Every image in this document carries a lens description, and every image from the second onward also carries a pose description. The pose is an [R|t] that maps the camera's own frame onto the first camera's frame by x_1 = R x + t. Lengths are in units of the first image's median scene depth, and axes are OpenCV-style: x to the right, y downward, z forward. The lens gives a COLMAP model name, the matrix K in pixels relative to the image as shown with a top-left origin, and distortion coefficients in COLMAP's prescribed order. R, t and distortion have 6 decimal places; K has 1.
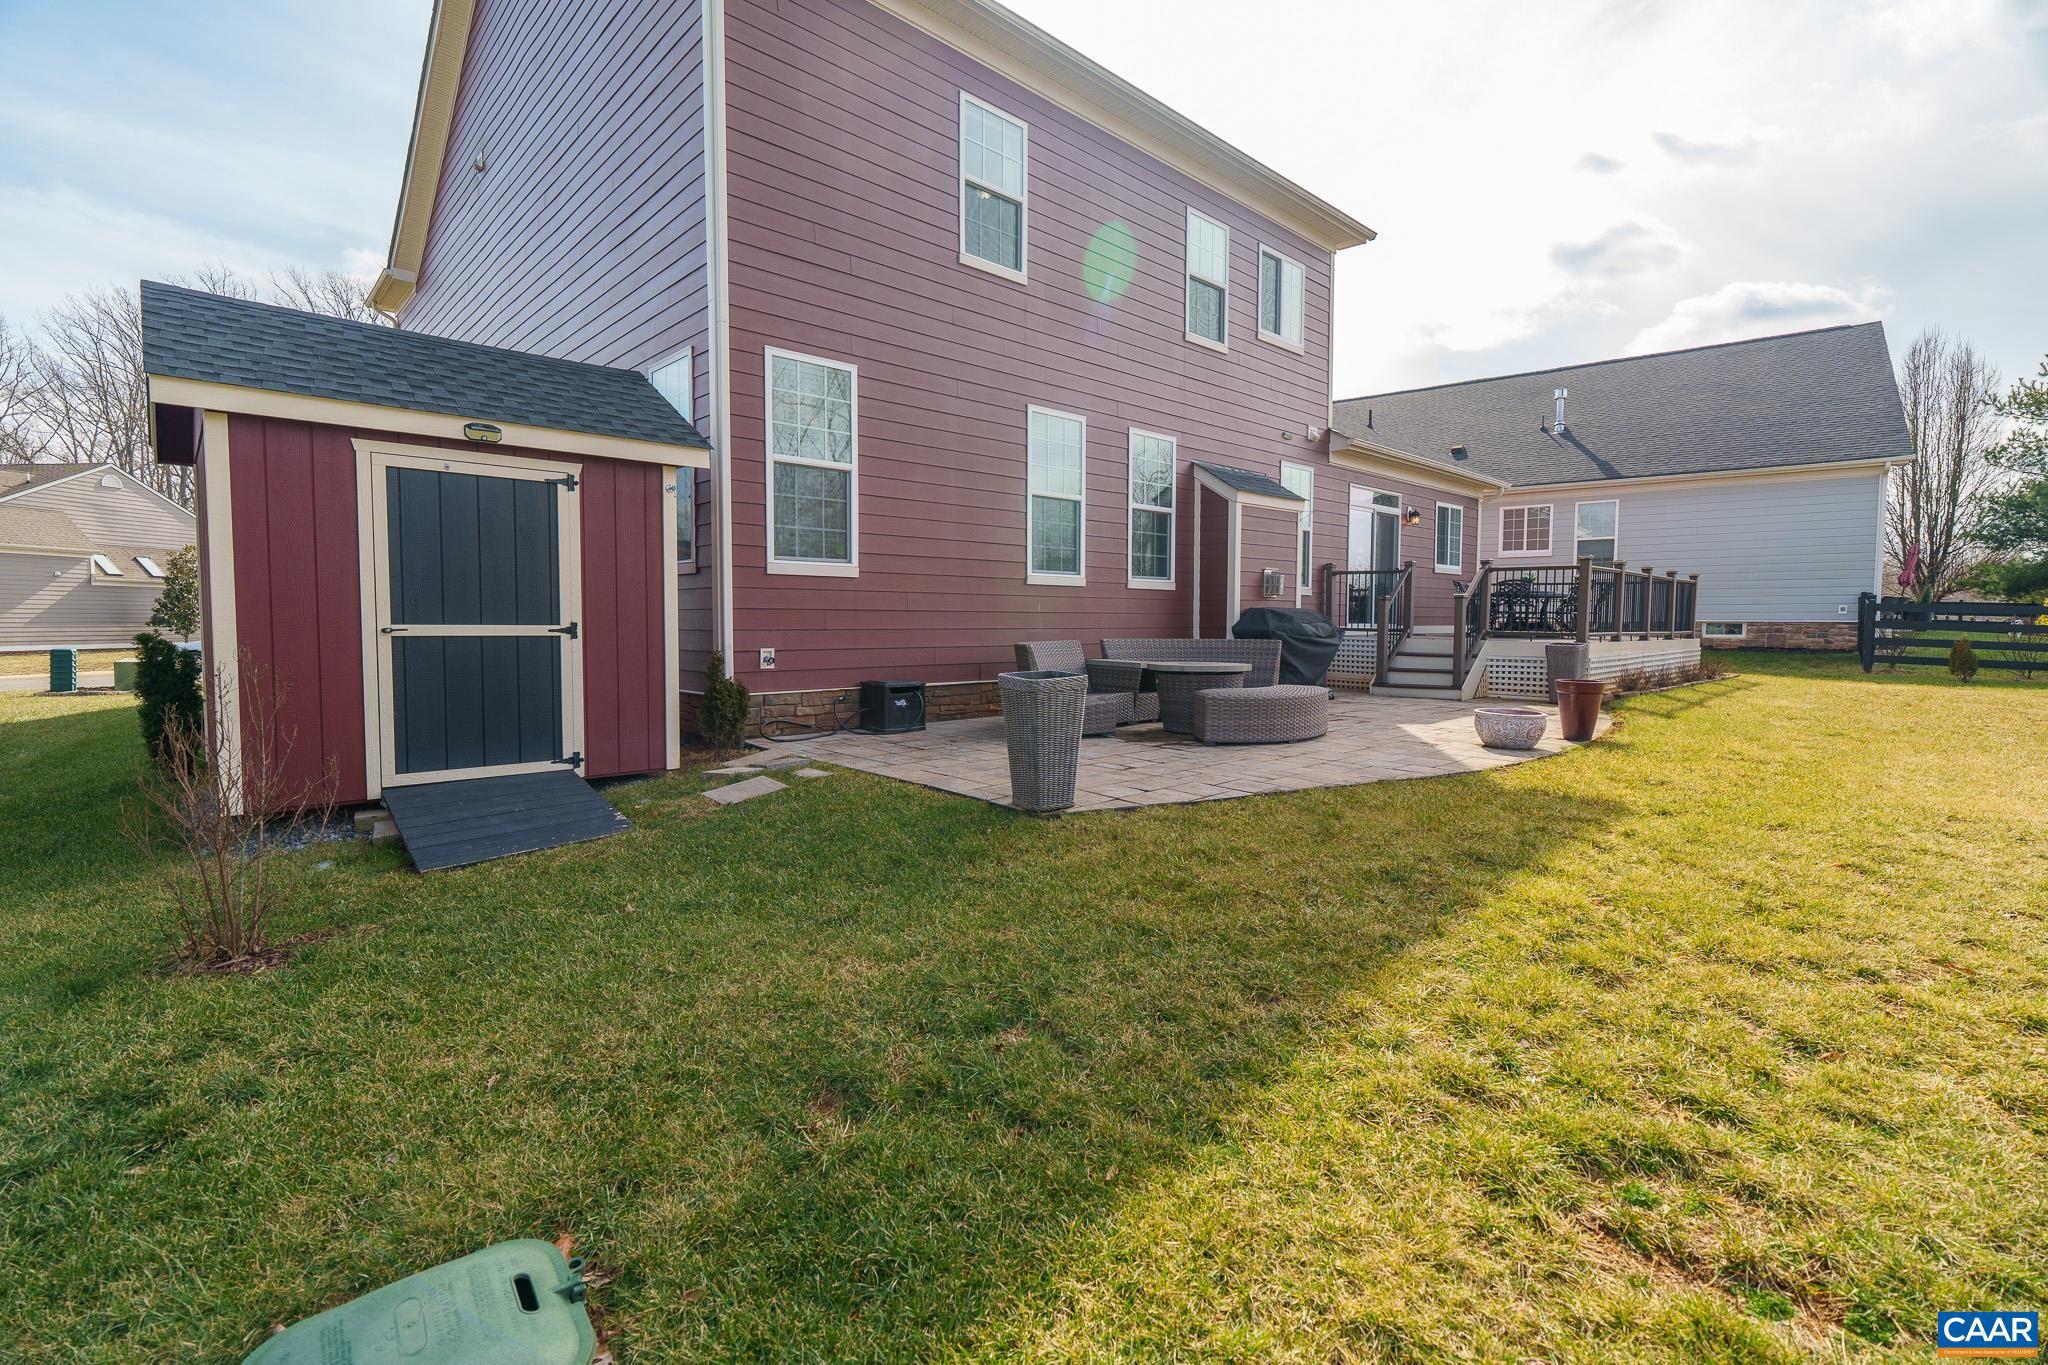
lens RADIAL K [[919.0, 0, 1024.7], [0, 919.0, 671.1], [0, 0, 1]] dist [-0.007794, 0.000187]
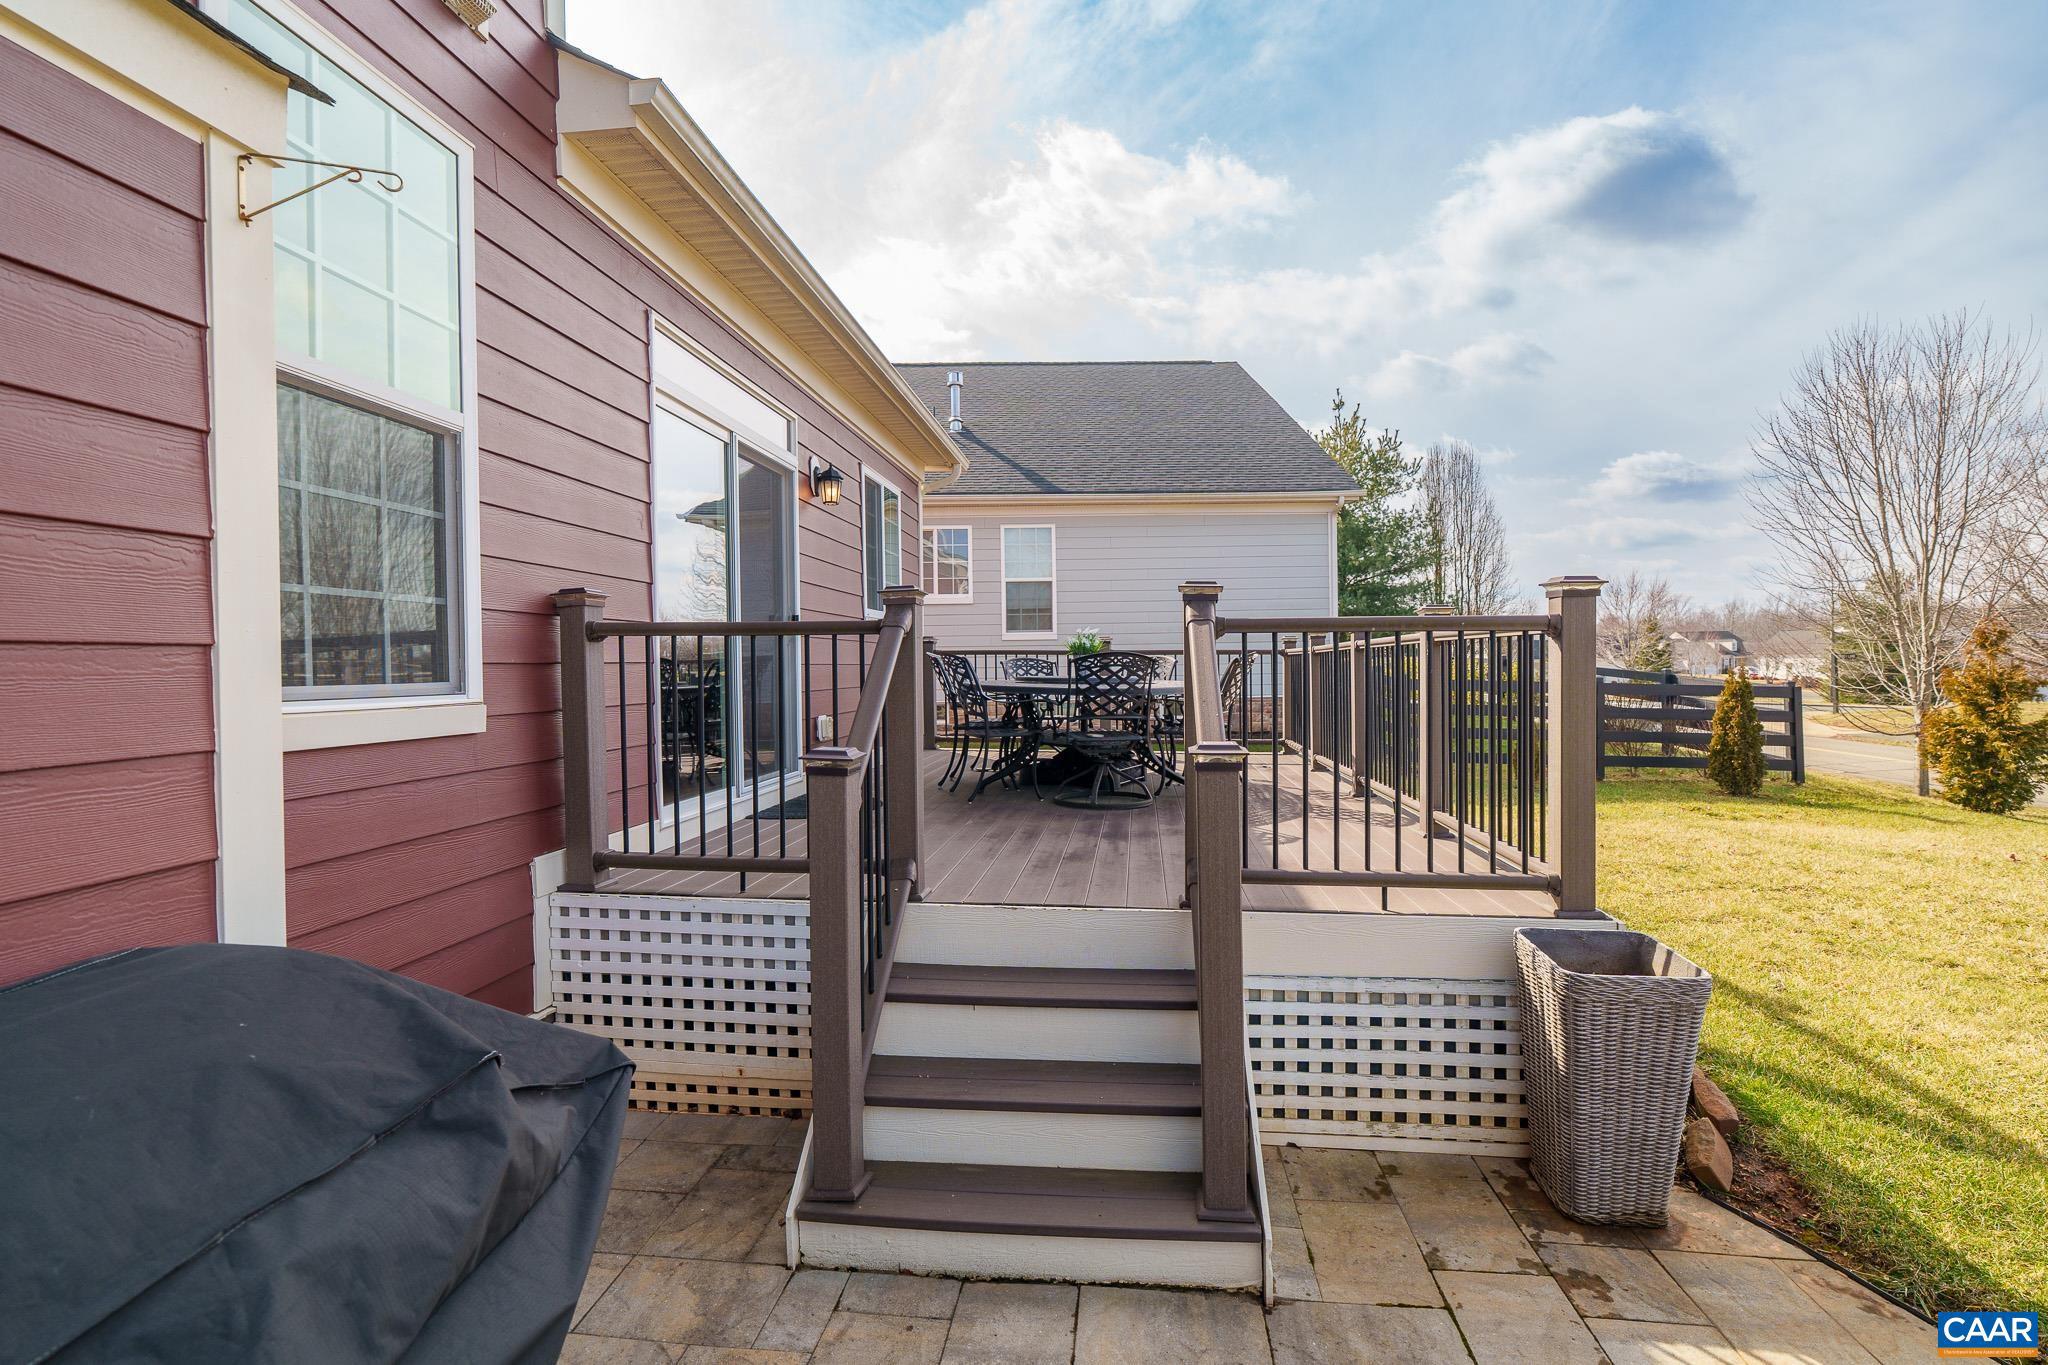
lens RADIAL K [[919.0, 0, 1024.7], [0, 919.0, 671.1], [0, 0, 1]] dist [-0.007794, 0.000187]
pose [[0.758739, -0.016761, 0.651179, 0.235772], [0.050433, 0.998180, -0.033071, -0.073047], [-0.649439, 0.057933, 0.758204, 0.660099]]
